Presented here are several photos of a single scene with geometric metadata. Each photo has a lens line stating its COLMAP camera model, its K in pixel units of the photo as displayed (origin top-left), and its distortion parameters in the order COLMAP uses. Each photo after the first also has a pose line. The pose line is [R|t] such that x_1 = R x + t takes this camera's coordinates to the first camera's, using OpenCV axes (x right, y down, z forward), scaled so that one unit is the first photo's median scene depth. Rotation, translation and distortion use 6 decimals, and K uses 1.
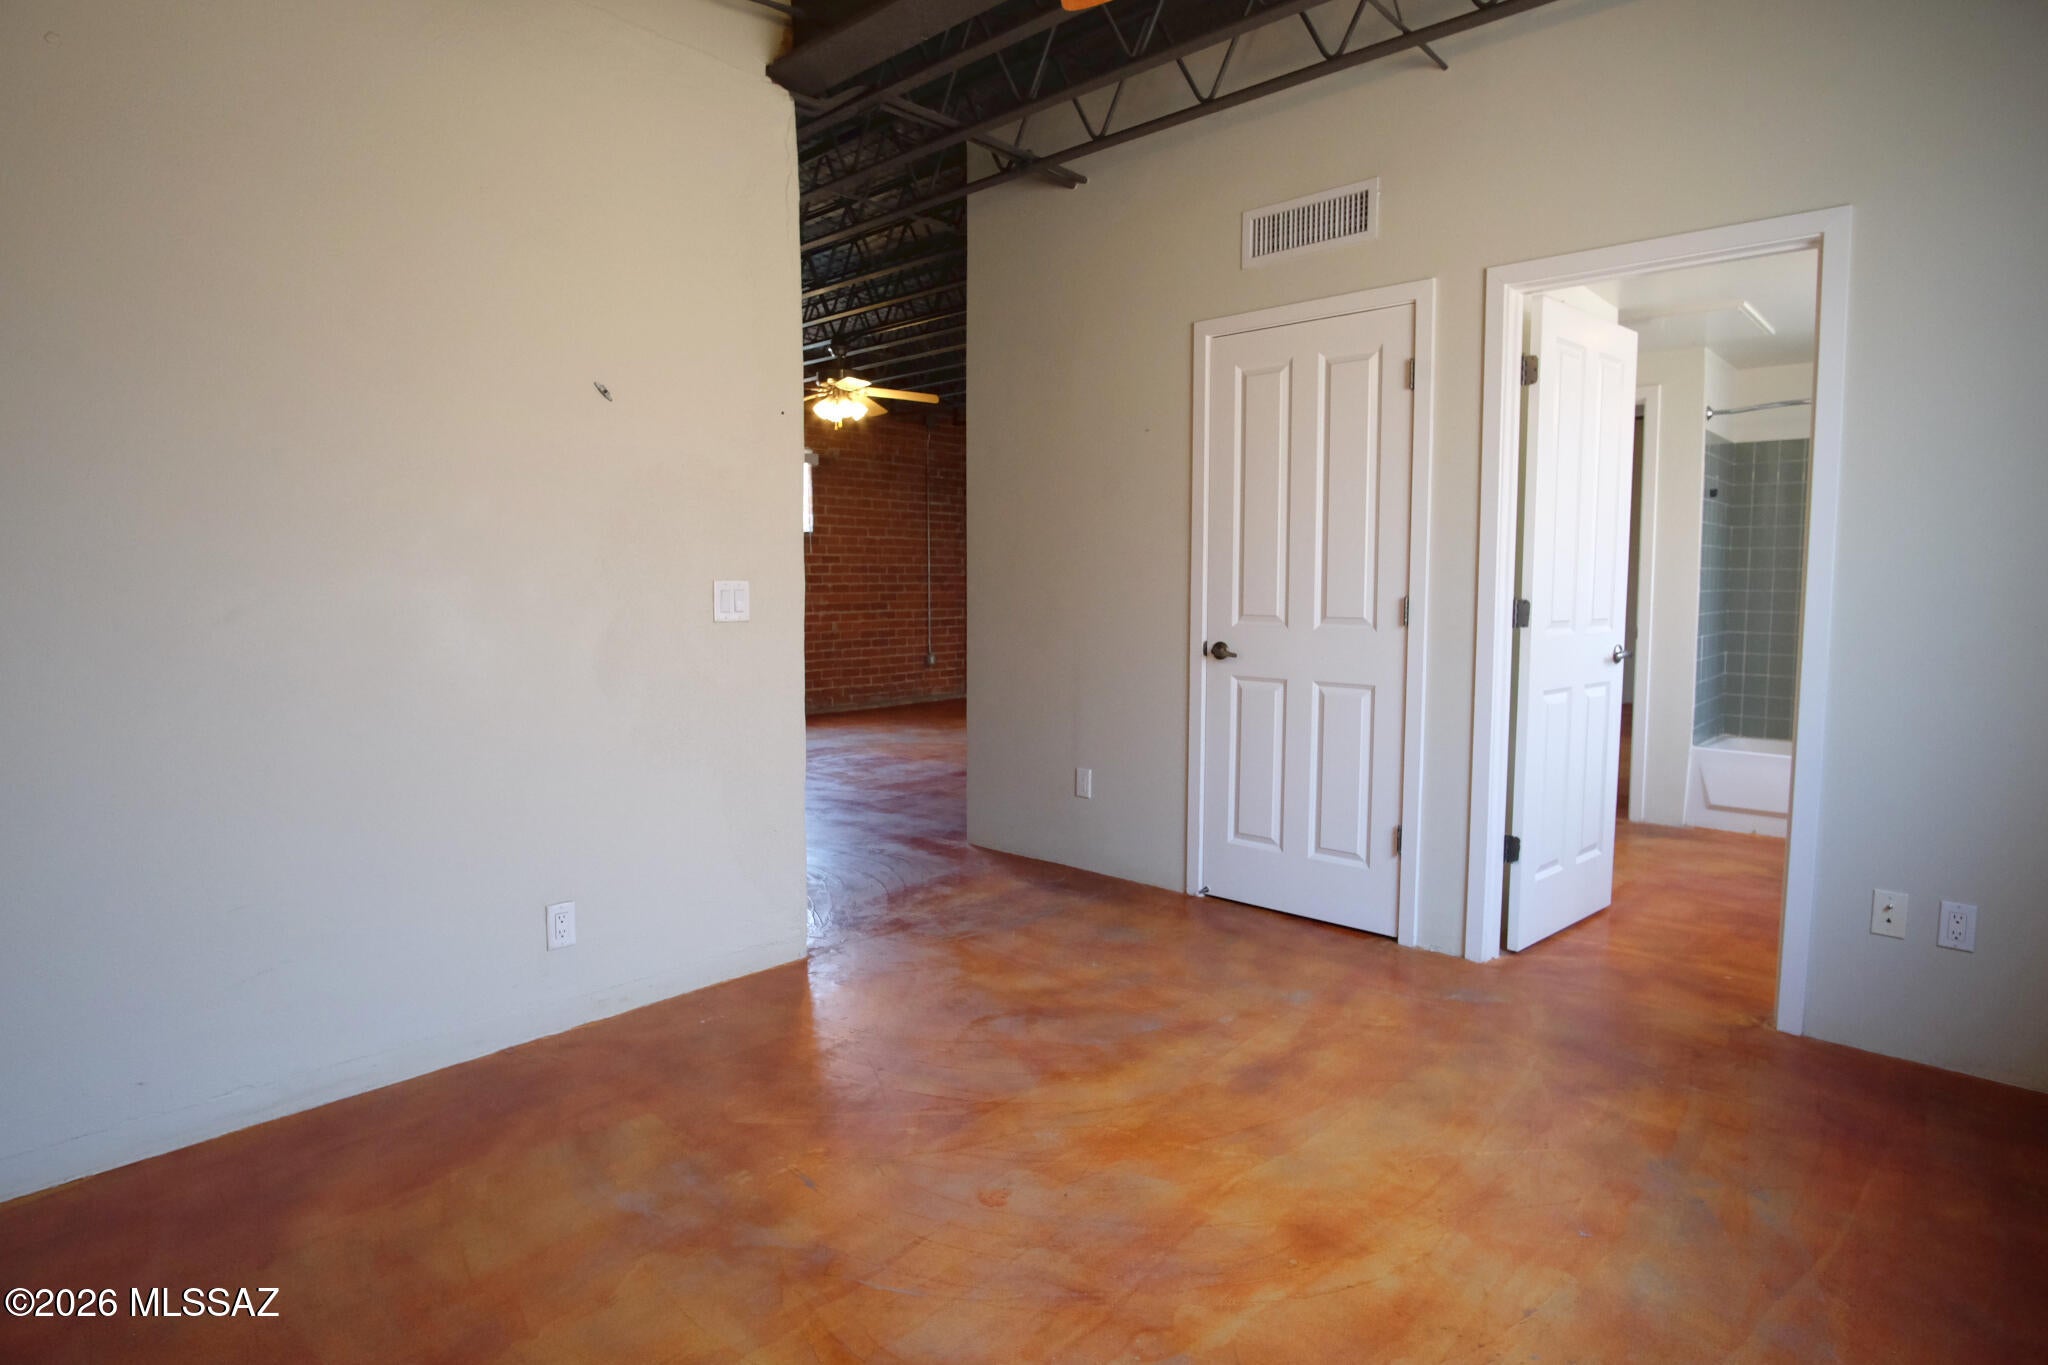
lens RADIAL K [[1095.8, 0, 1037.5], [0, 1095.8, 674.6], [0, 0, 1]] dist [-0.033944, 0.004812]
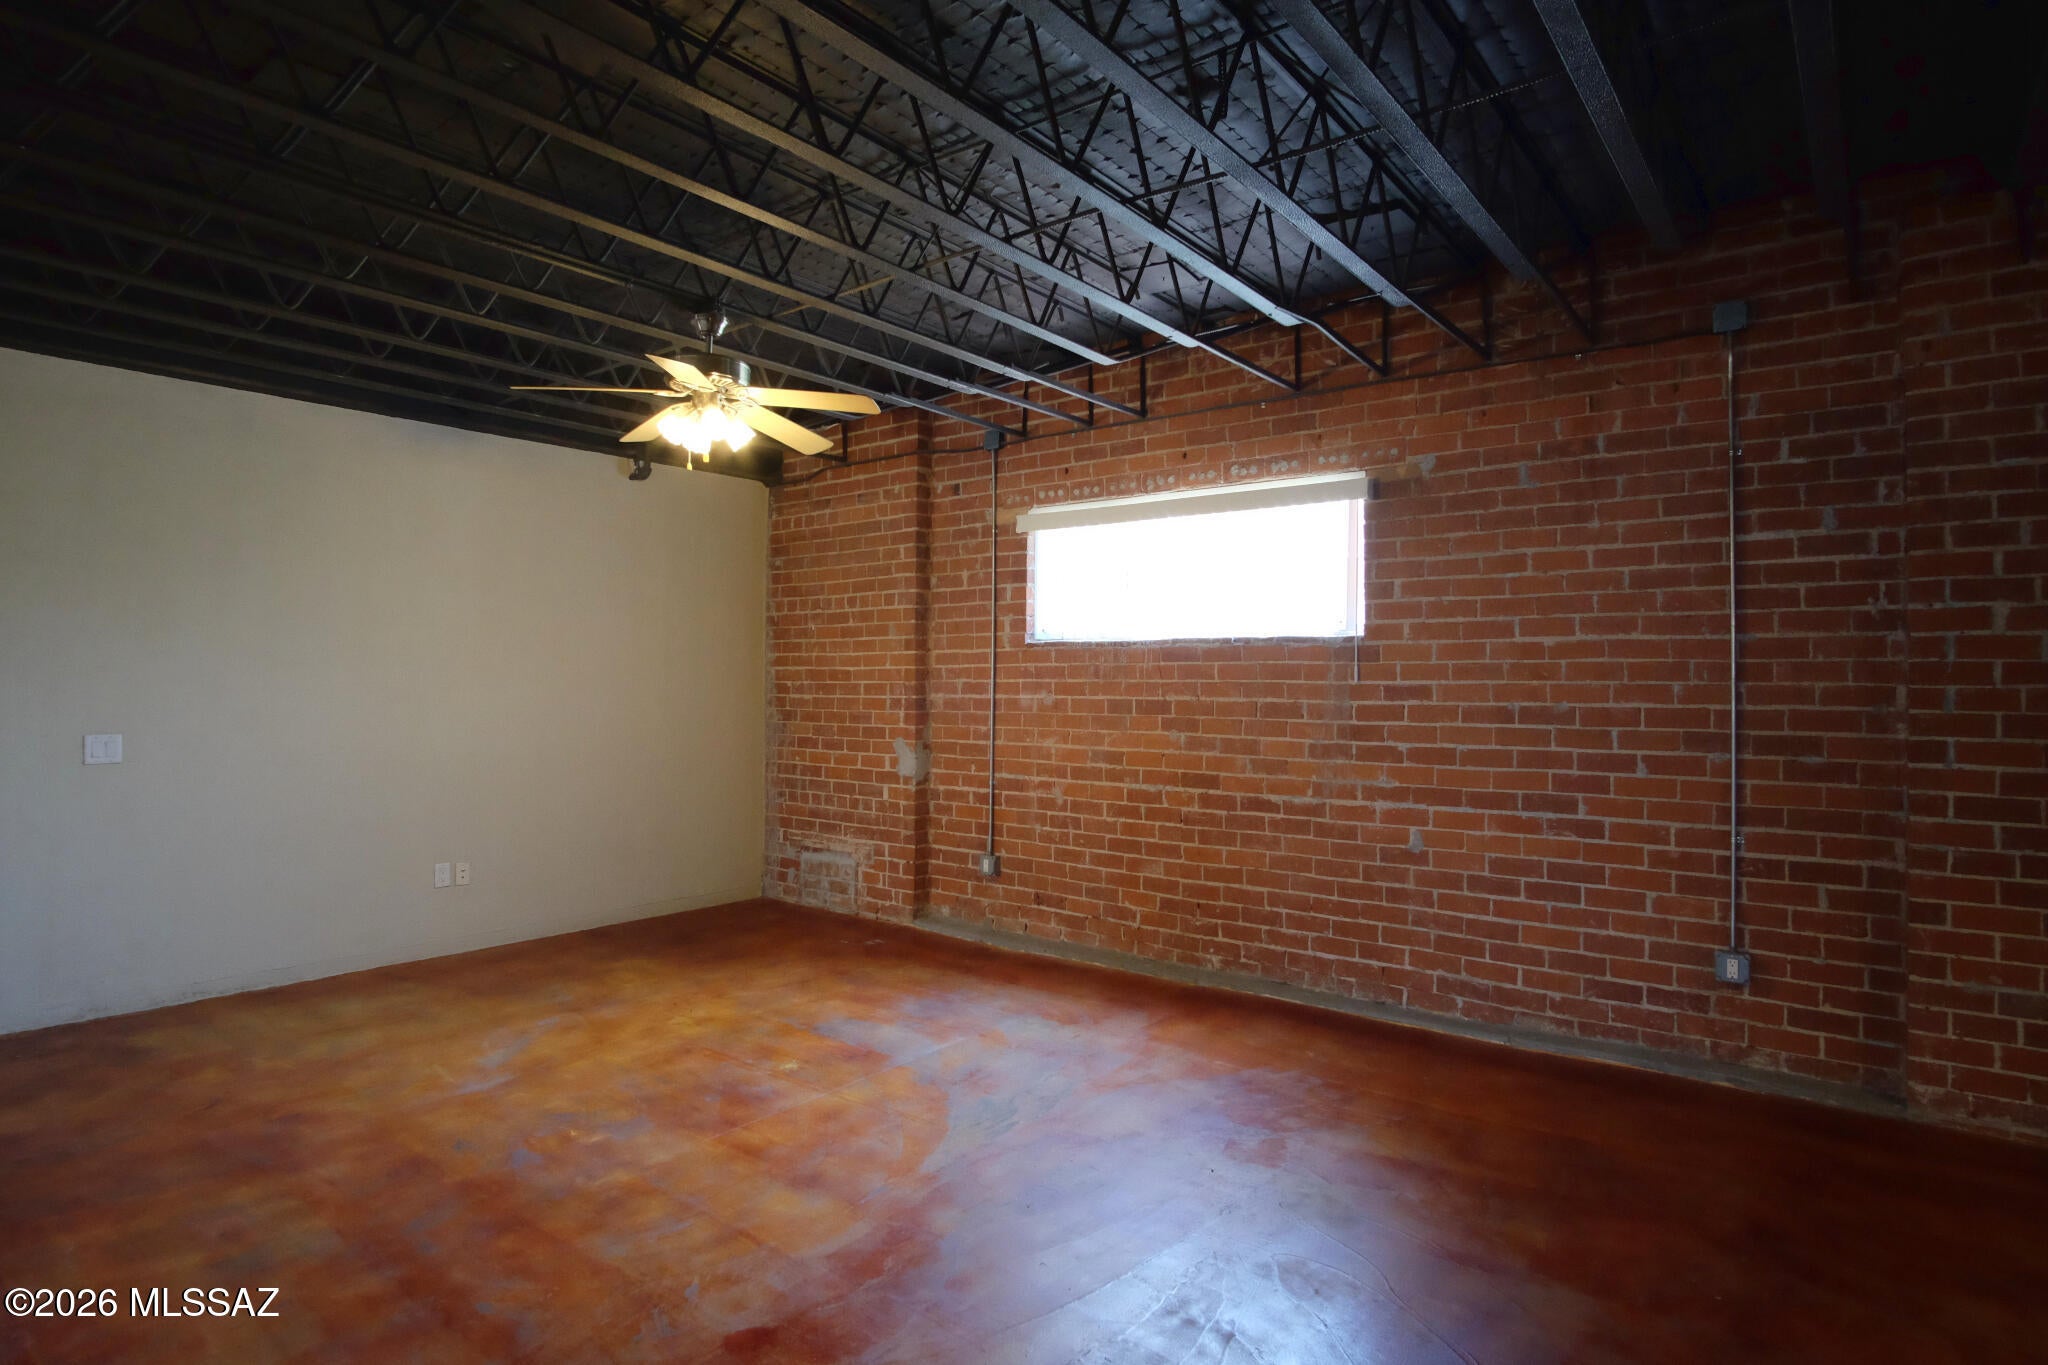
lens RADIAL K [[1095.8, 0, 1021.2], [0, 1095.8, 667.5], [0, 0, 1]] dist [-0.033944, 0.004812]
pose [[0.058562, -0.016228, -0.998152, 0.257843], [-0.092464, 0.995481, -0.021609, -0.087116], [0.993992, 0.093559, 0.056796, 0.776944]]
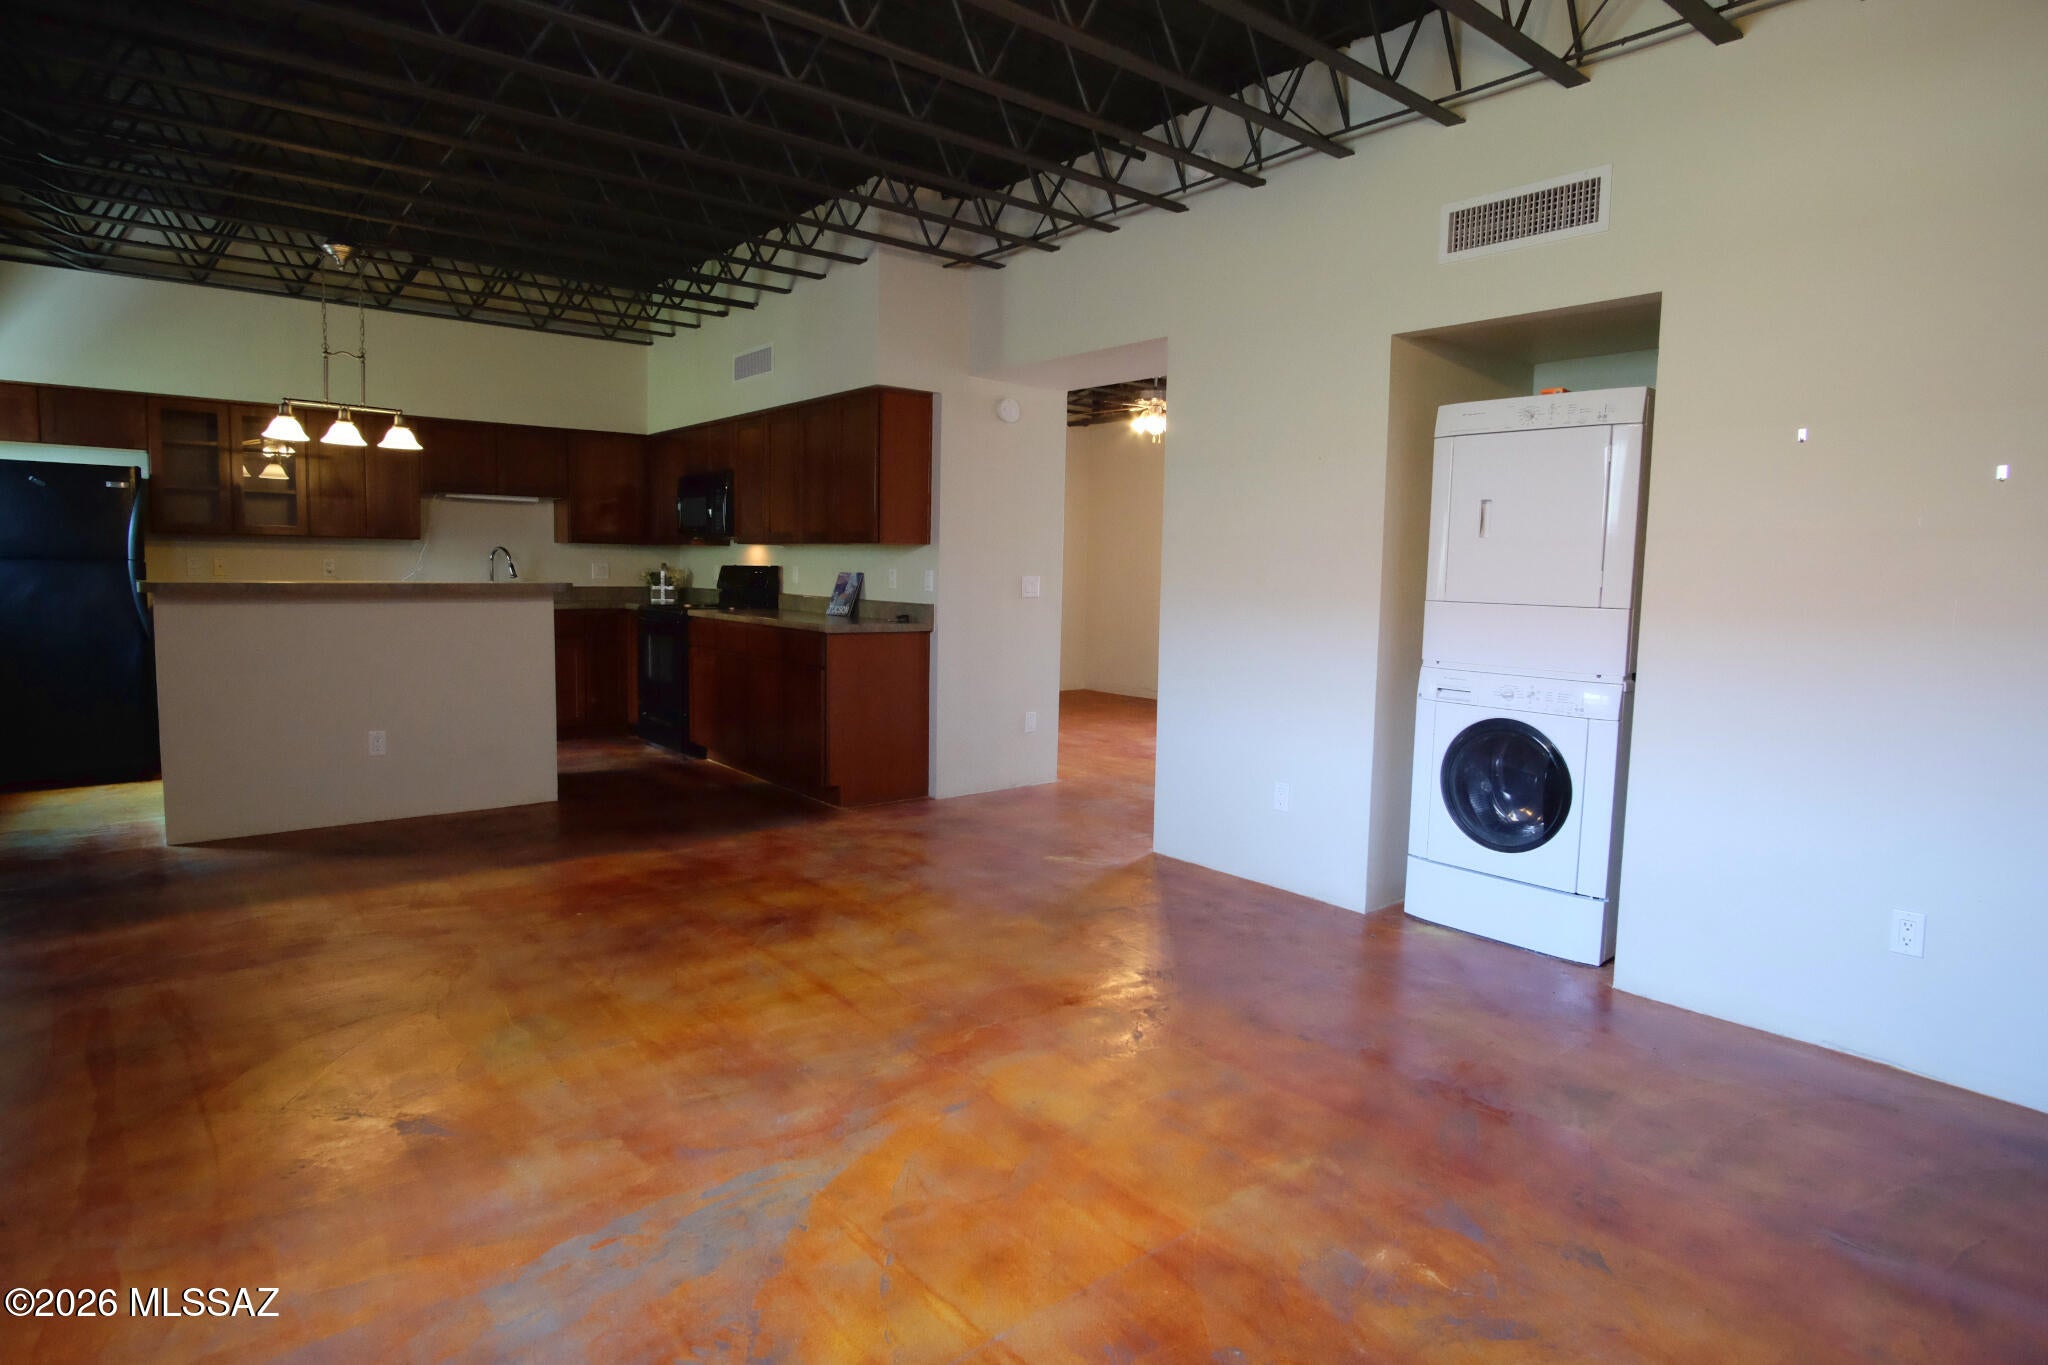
lens RADIAL K [[1095.8, 0, 1022.2], [0, 1095.8, 674.6], [0, 0, 1]] dist [-0.033944, 0.004812]
pose [[0.160521, -0.094866, 0.982463, -0.268429], [0.065133, 0.994219, 0.085359, -0.066833], [-0.984881, 0.050288, 0.165772, 0.708141]]
